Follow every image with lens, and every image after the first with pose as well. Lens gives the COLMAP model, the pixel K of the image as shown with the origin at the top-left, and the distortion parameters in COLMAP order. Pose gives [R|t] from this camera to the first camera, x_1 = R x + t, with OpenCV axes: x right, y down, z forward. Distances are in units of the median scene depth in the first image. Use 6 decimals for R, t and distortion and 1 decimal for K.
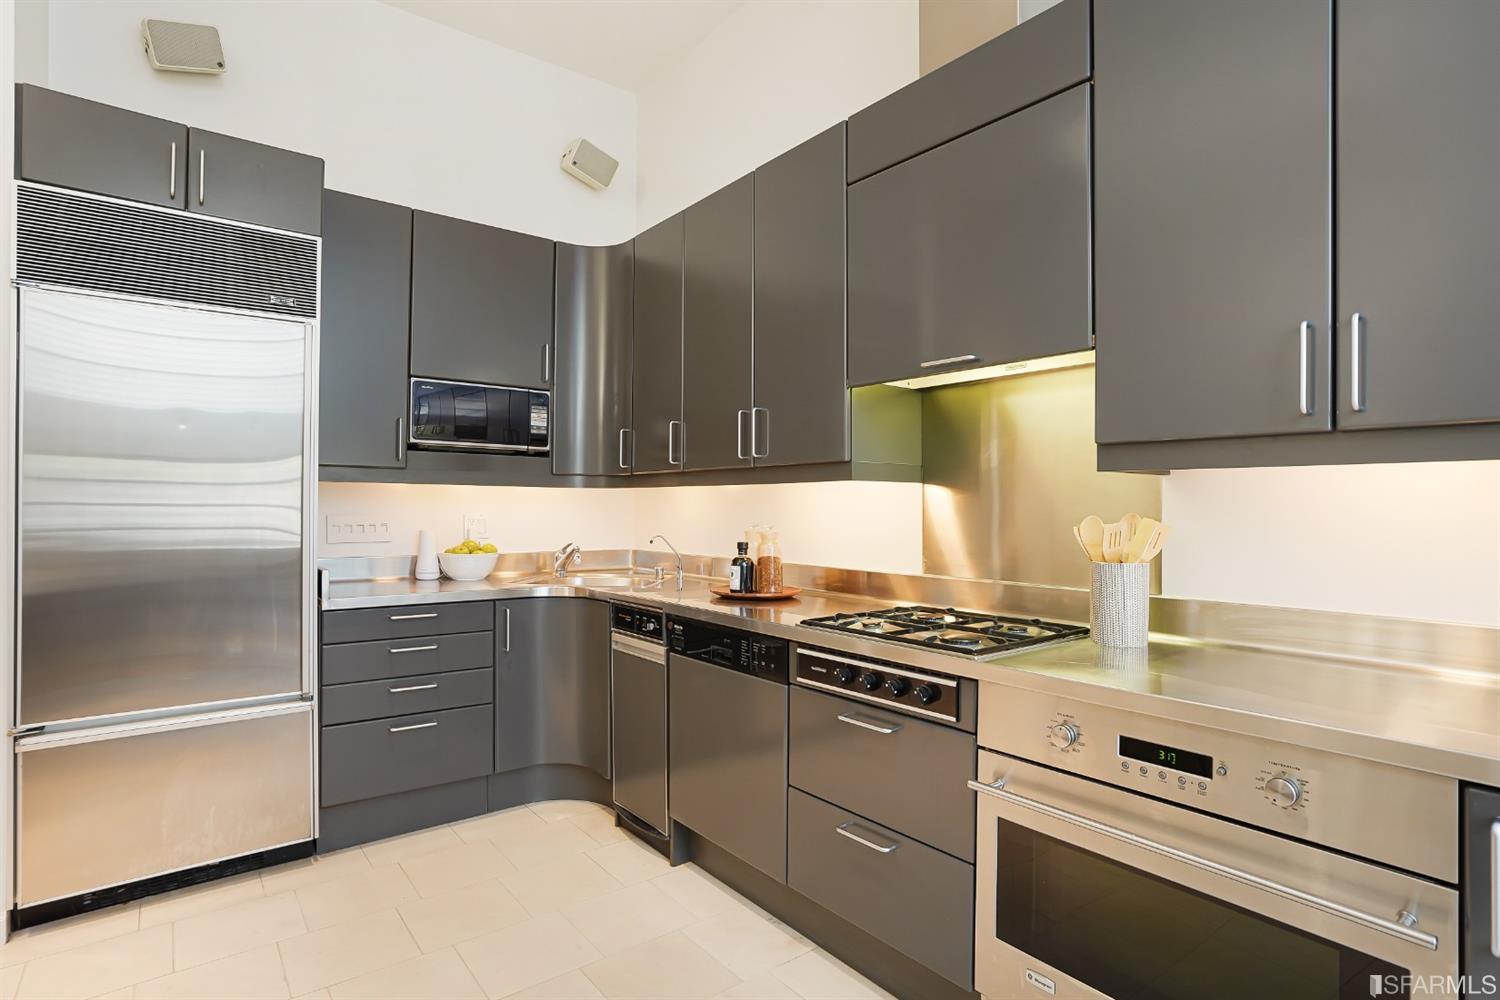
lens RADIAL K [[790.4, 0, 754.6], [0, 790.4, 502.8], [0, 0, 1]] dist [-0.021245, 0.005622]
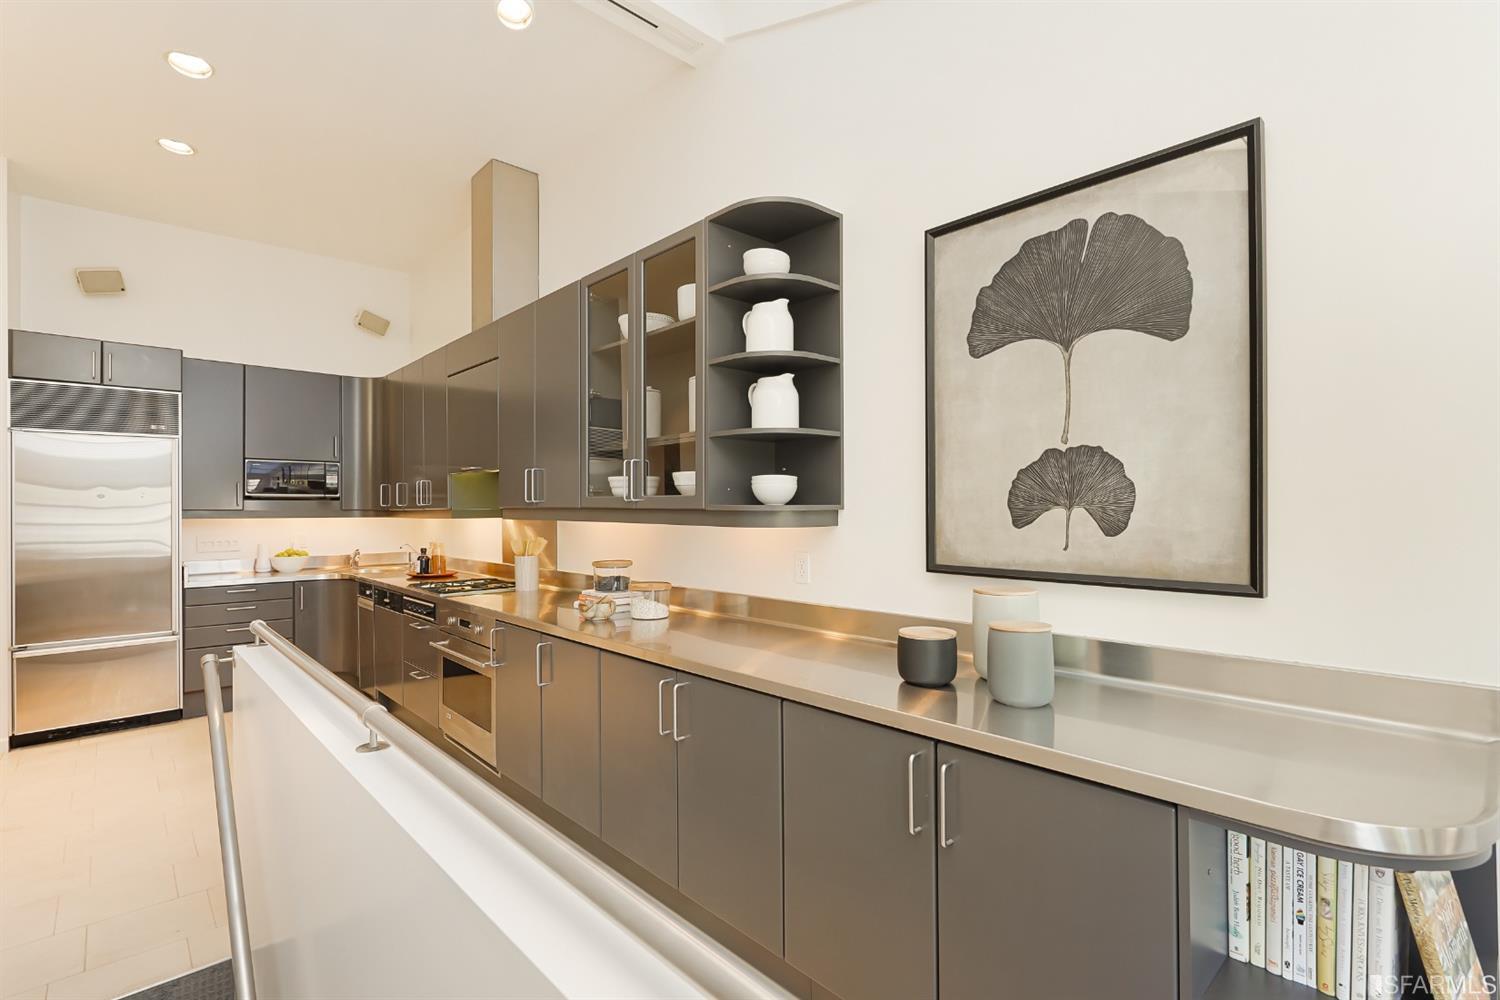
lens RADIAL K [[702.1, 0, 780.9], [0, 702.1, 502.3], [0, 0, 1]] dist [-0.025189, 0.003994]
pose [[0.996026, -0.014267, 0.087909, 0.689207], [0.014810, 0.999875, -0.005526, -0.036822], [-0.087819, 0.006806, 0.996113, -0.734636]]
